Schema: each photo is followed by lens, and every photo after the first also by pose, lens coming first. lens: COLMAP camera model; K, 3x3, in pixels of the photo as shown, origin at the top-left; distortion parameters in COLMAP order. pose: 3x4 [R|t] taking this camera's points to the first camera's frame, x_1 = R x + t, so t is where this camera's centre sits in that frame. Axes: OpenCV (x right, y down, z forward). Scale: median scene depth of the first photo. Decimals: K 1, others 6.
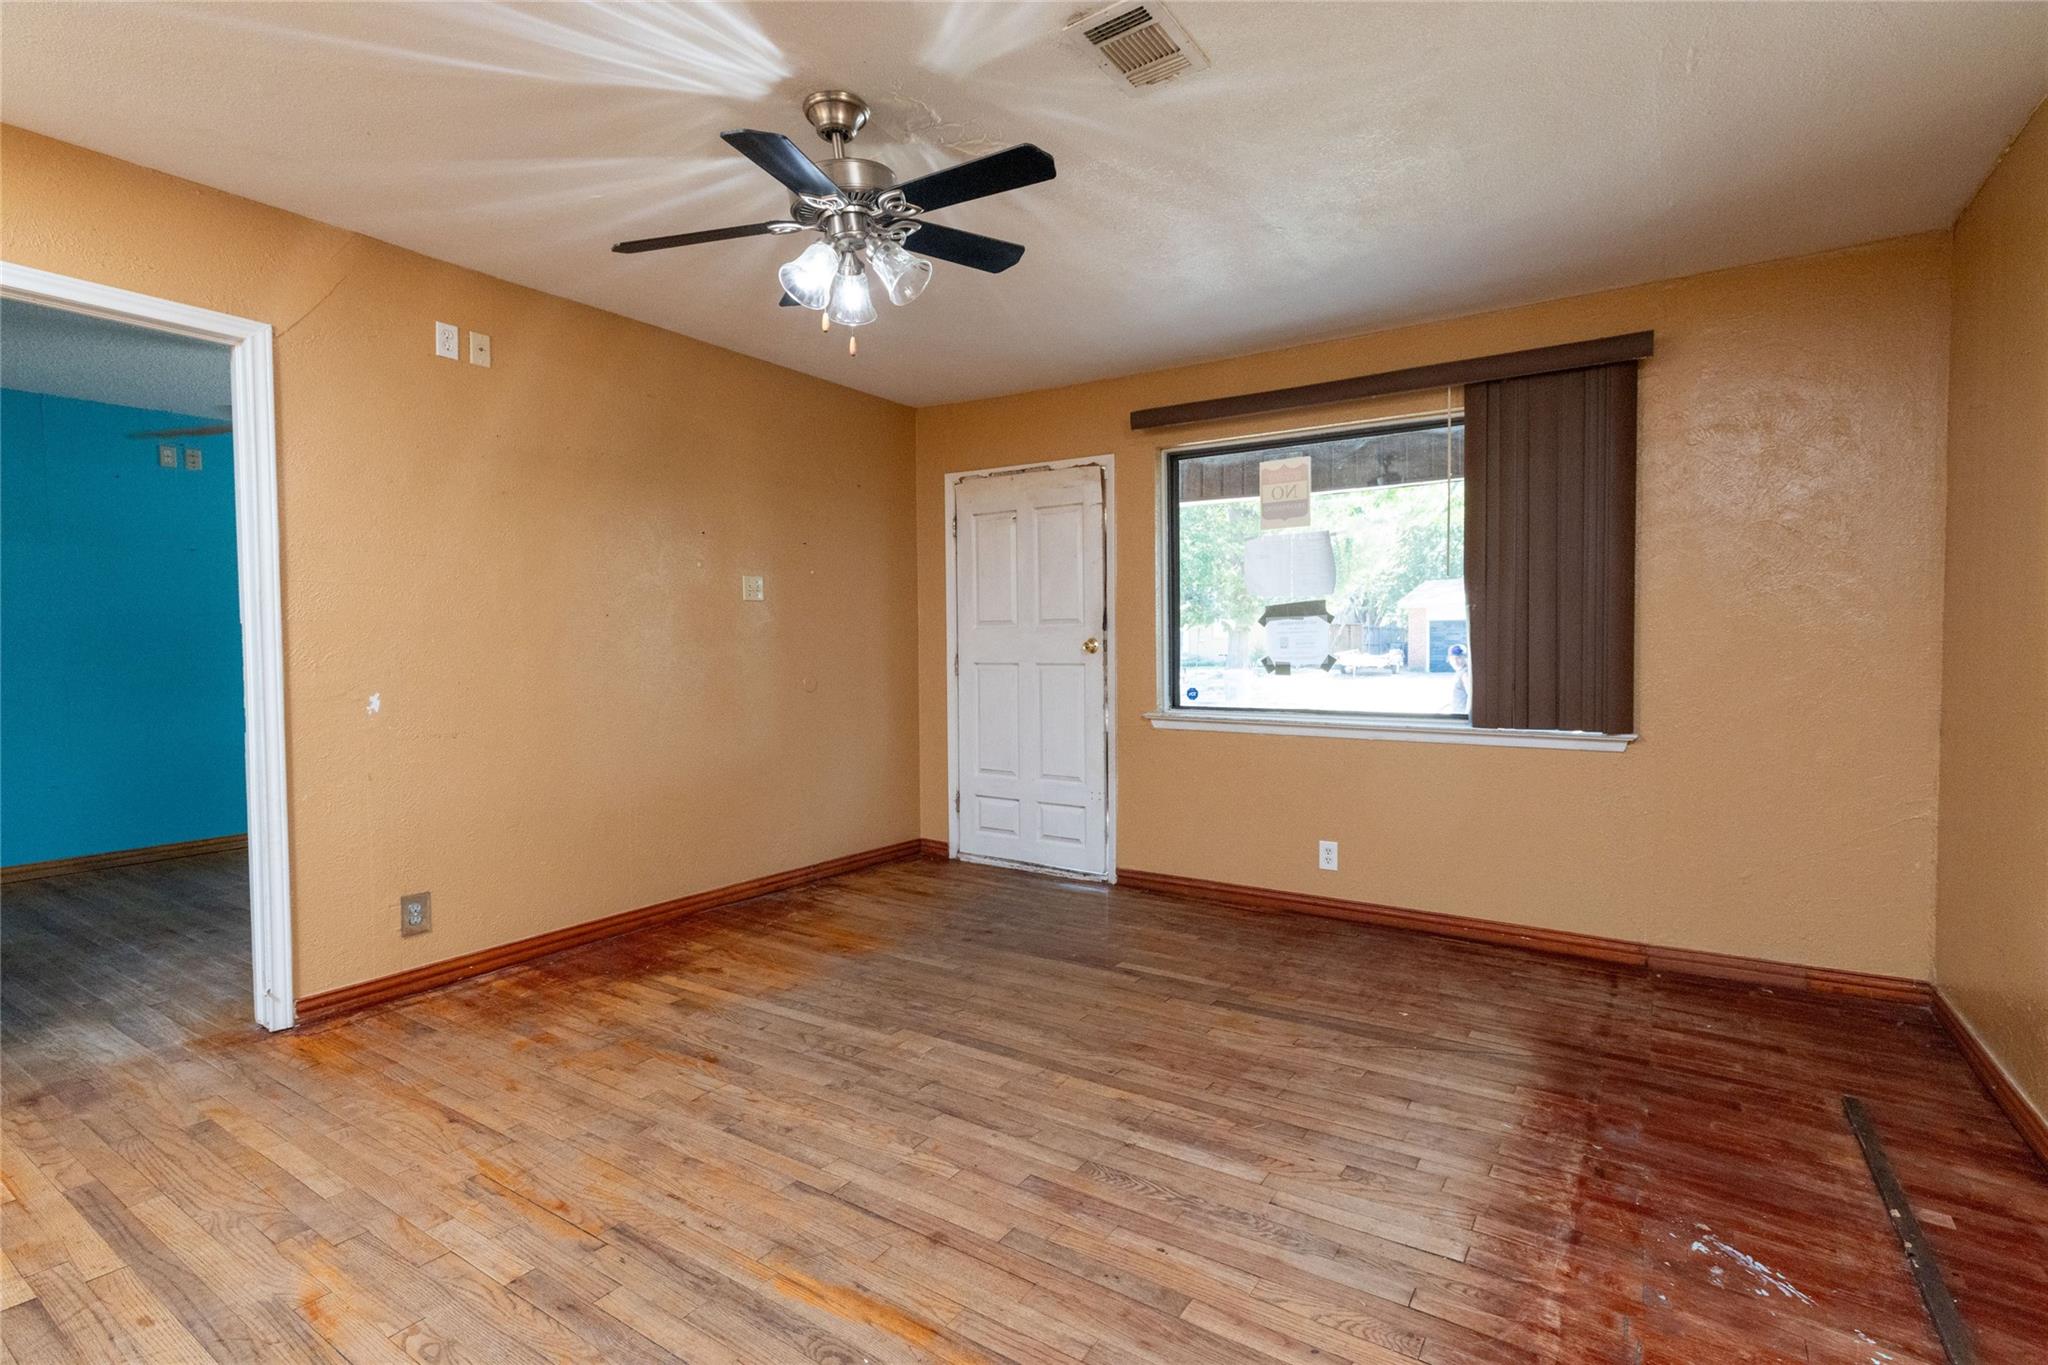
lens RADIAL K [[963.7, 0, 1024.0], [0, 963.7, 682.5], [0, 0, 1]] dist [-0.000032, 0.000127]
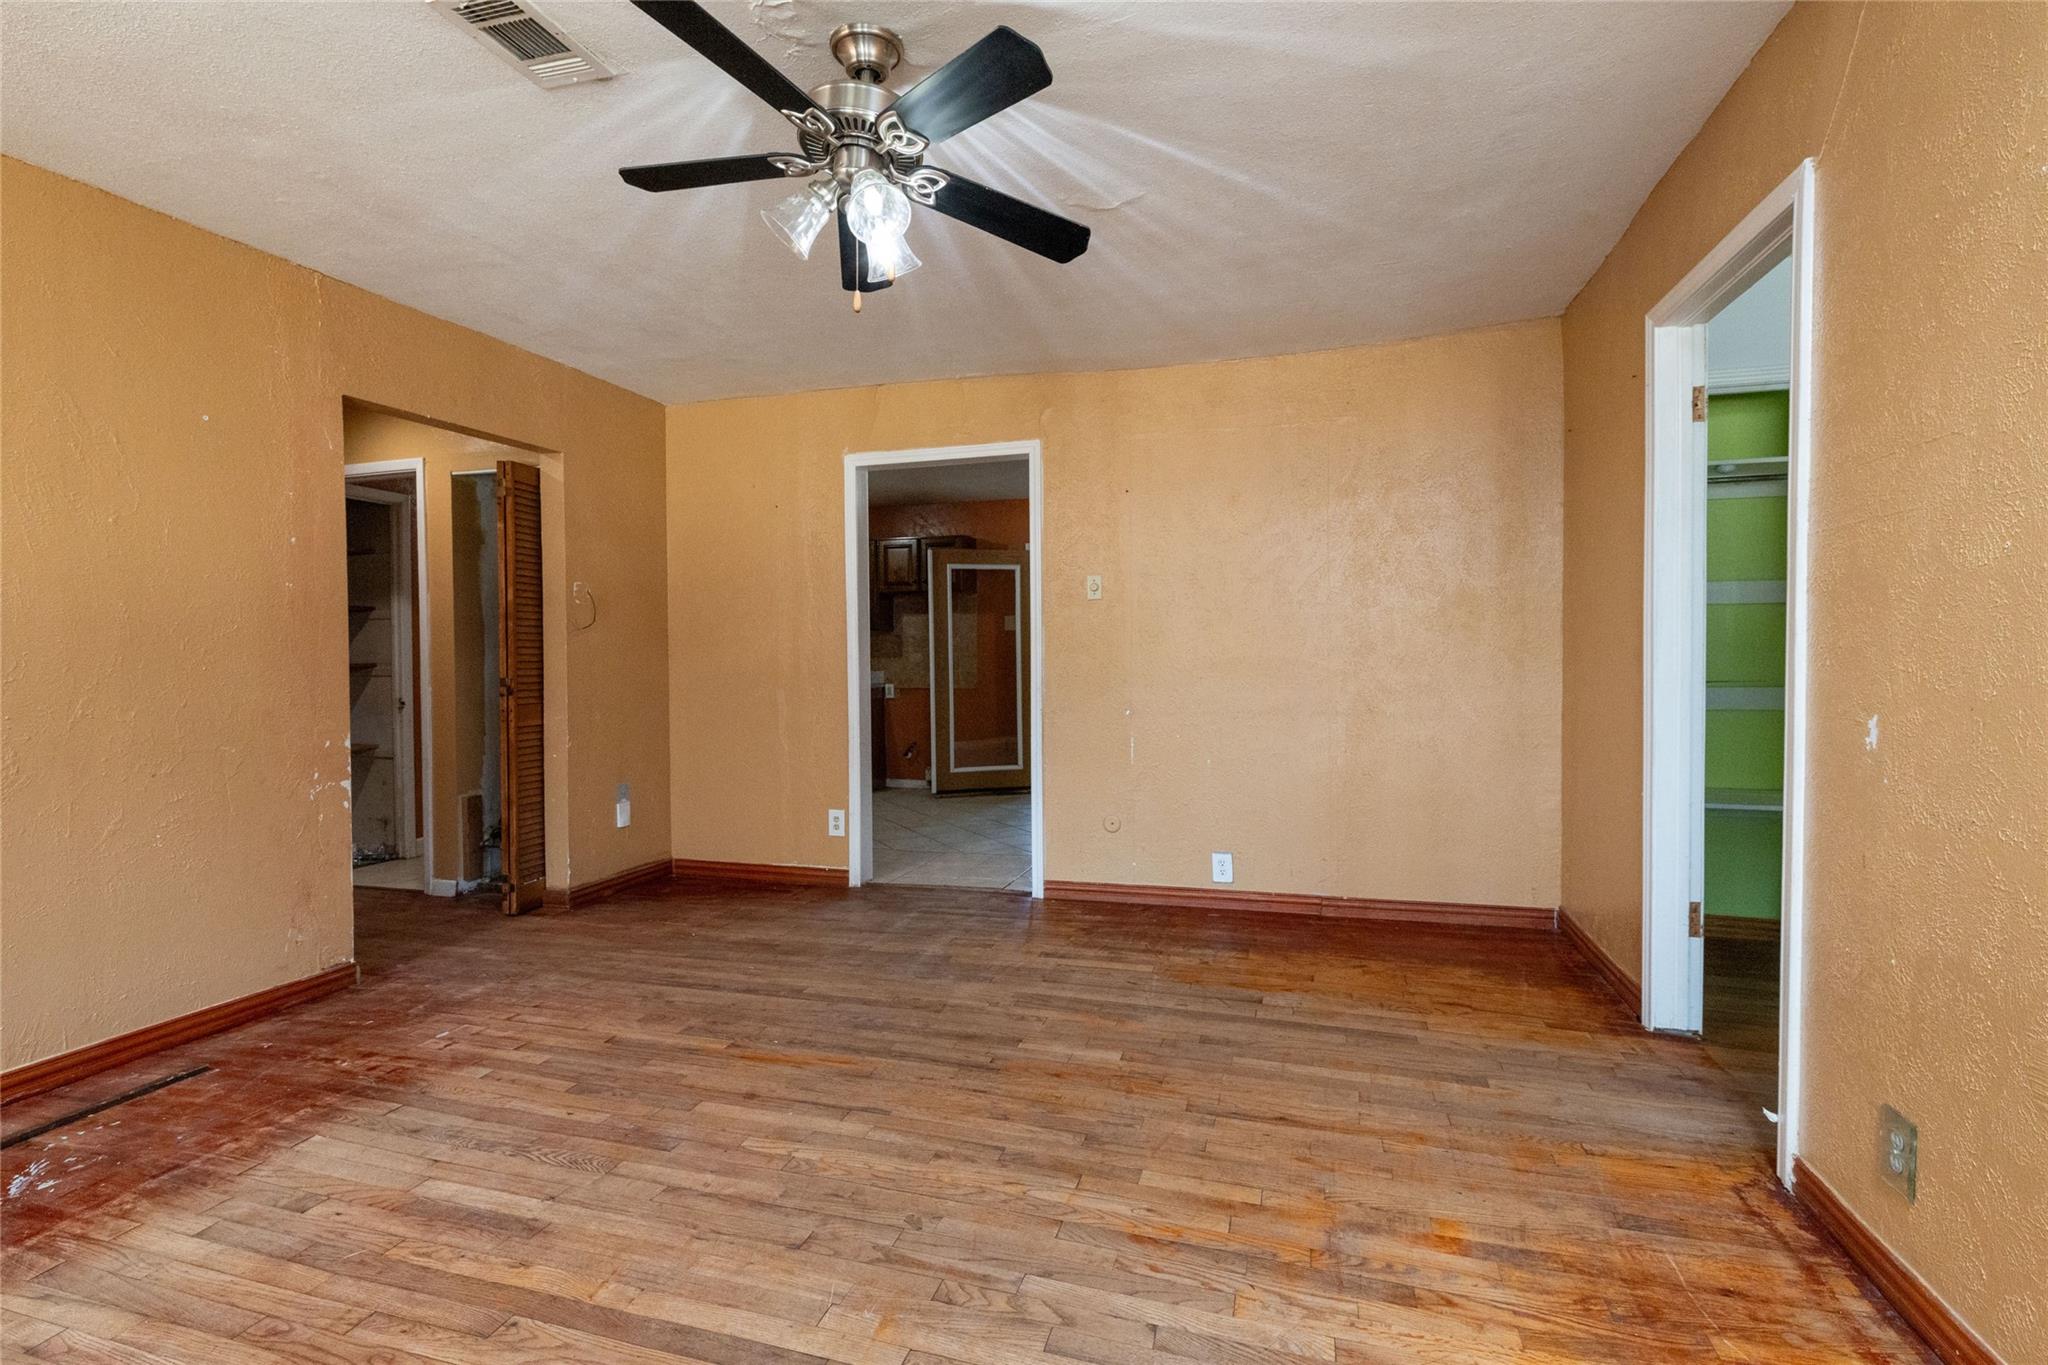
lens RADIAL K [[963.7, 0, 1024.0], [0, 963.7, 682.5], [0, 0, 1]] dist [-0.000032, 0.000127]
pose [[-0.956661, 0.018278, -0.290631, -0.063902], [-0.000557, 0.997912, 0.064593, -0.062531], [0.291205, 0.061956, -0.954652, 2.010039]]
